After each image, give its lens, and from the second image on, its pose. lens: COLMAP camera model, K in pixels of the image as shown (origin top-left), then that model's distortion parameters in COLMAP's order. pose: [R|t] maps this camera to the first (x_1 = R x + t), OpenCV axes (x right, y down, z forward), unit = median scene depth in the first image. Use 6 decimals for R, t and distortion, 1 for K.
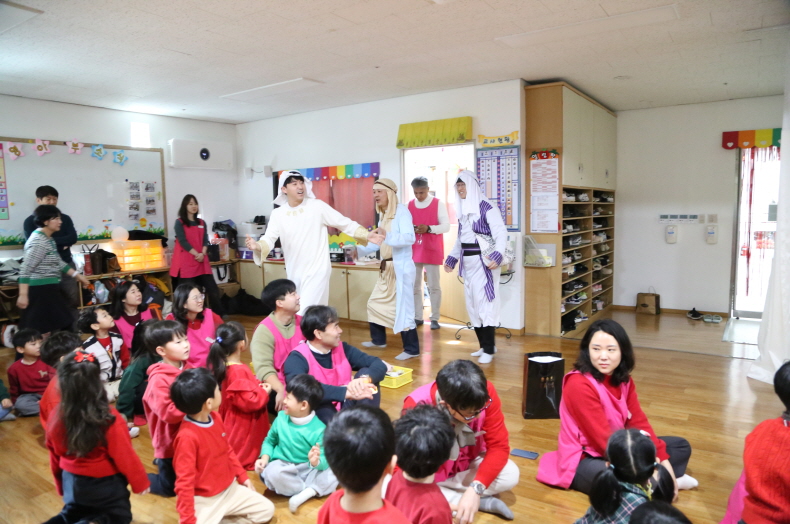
lens RADIAL K [[541.0, 0, 397.0], [0, 541.0, 263.0], [0, 0, 1]] dist [-0.116853, 0.064122]
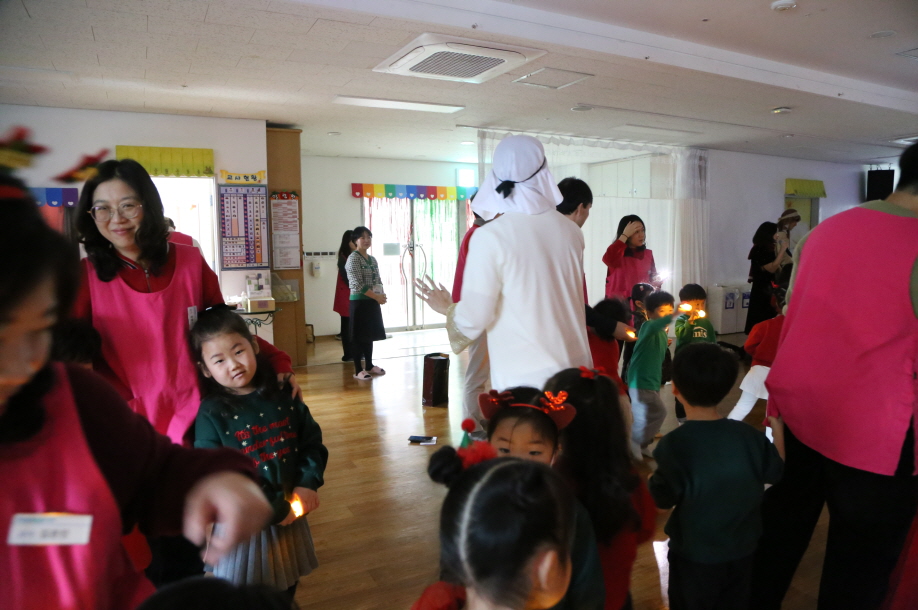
lens RADIAL K [[636.4, 0, 458.1], [0, 636.4, 309.3], [0, 0, 1]] dist [-0.109820, 0.057933]
pose [[0.457813, -0.083471, 0.885121, -0.670703], [0.093608, 0.994575, 0.045376, -0.002827], [-0.884107, 0.062080, 0.463143, 0.129985]]
